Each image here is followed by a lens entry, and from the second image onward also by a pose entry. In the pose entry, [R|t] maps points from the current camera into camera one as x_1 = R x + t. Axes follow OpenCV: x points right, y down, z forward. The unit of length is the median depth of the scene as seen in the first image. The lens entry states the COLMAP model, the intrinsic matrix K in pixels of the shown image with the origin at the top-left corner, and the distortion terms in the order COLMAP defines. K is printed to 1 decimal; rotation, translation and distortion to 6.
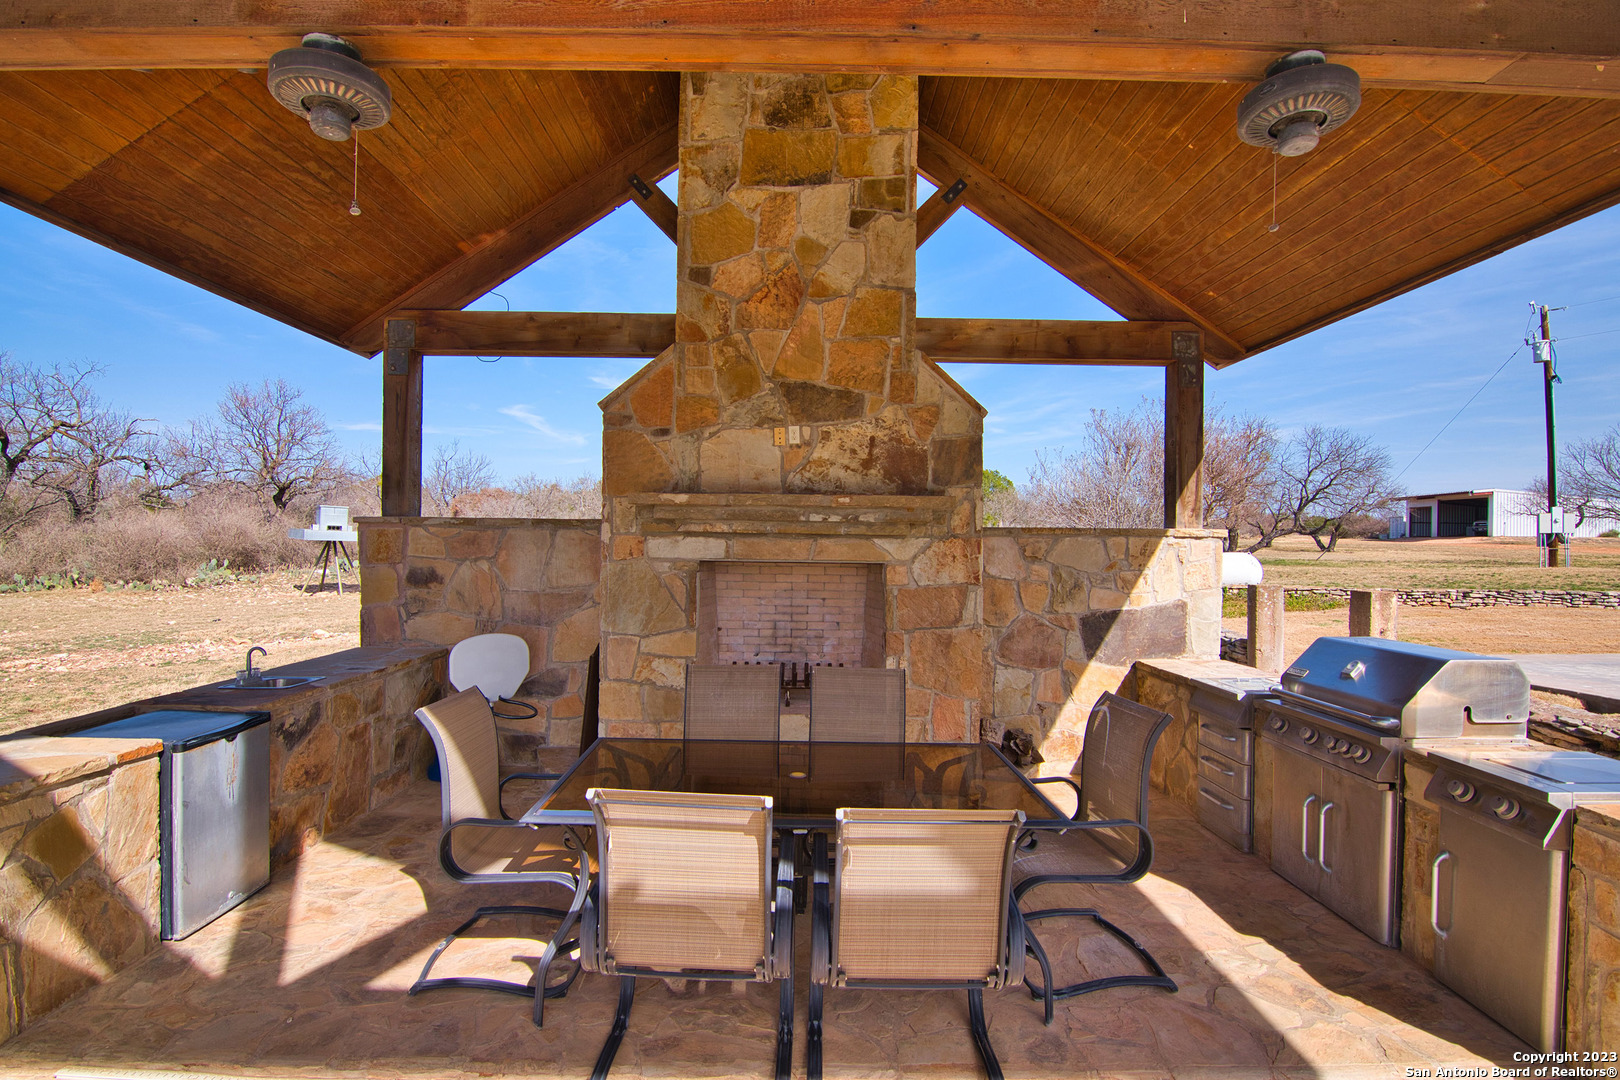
lens RADIAL K [[801.6, 0, 810.0], [0, 801.6, 540.0], [0, 0, 1]] dist [-0.000017, -0.000471]
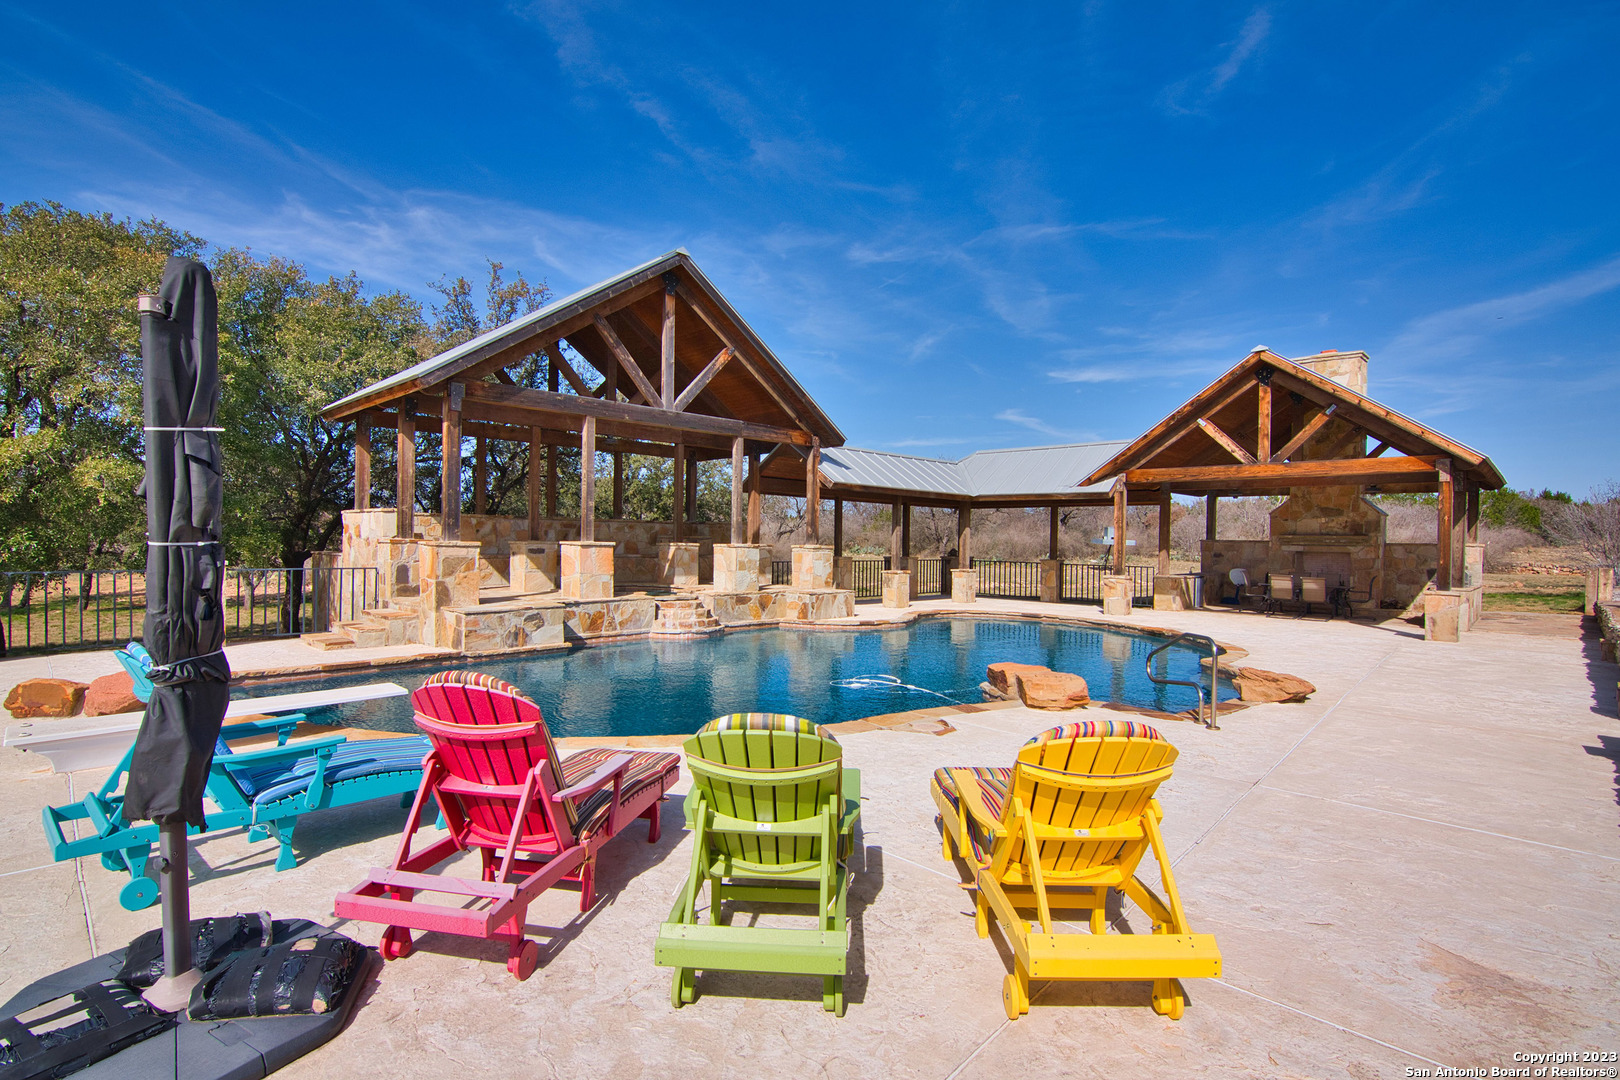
lens RADIAL K [[801.6, 0, 810.0], [0, 801.6, 540.0], [0, 0, 1]] dist [-0.000017, -0.000471]
pose [[0.722336, 0.003127, -0.691535, 0.897379], [-0.005699, 0.999983, -0.001430, -0.011846], [0.691519, 0.004974, 0.722341, -3.666437]]
